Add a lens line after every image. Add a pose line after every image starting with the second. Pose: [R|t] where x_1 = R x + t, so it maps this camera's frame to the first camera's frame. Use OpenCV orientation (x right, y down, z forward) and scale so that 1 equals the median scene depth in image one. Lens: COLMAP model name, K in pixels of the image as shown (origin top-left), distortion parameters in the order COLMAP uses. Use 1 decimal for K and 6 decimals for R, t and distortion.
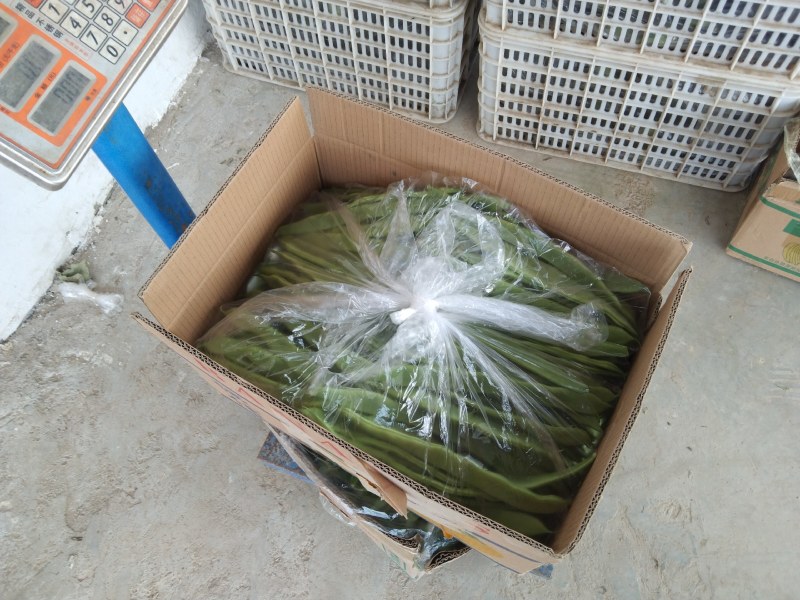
lens RADIAL K [[643.8, 0, 414.8], [0, 643.8, 300.5], [0, 0, 1]] dist [-0.017089, -0.002419]
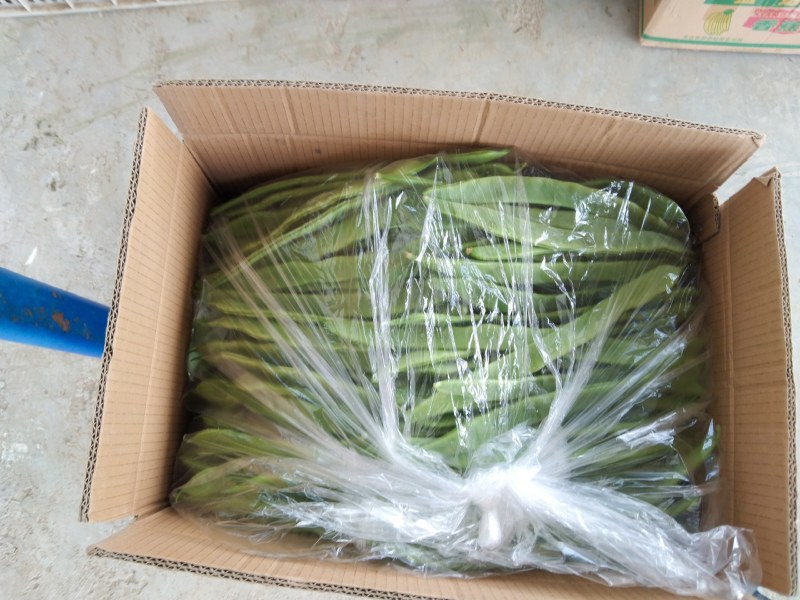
lens RADIAL K [[643.8, 0, 414.8], [0, 643.8, 300.5], [0, 0, 1]] dist [-0.017089, -0.002419]
pose [[0.910697, -0.393965, 0.124187, -0.045549], [0.347204, 0.892934, 0.286562, -0.112795], [-0.223786, -0.217853, 0.949979, 0.141222]]
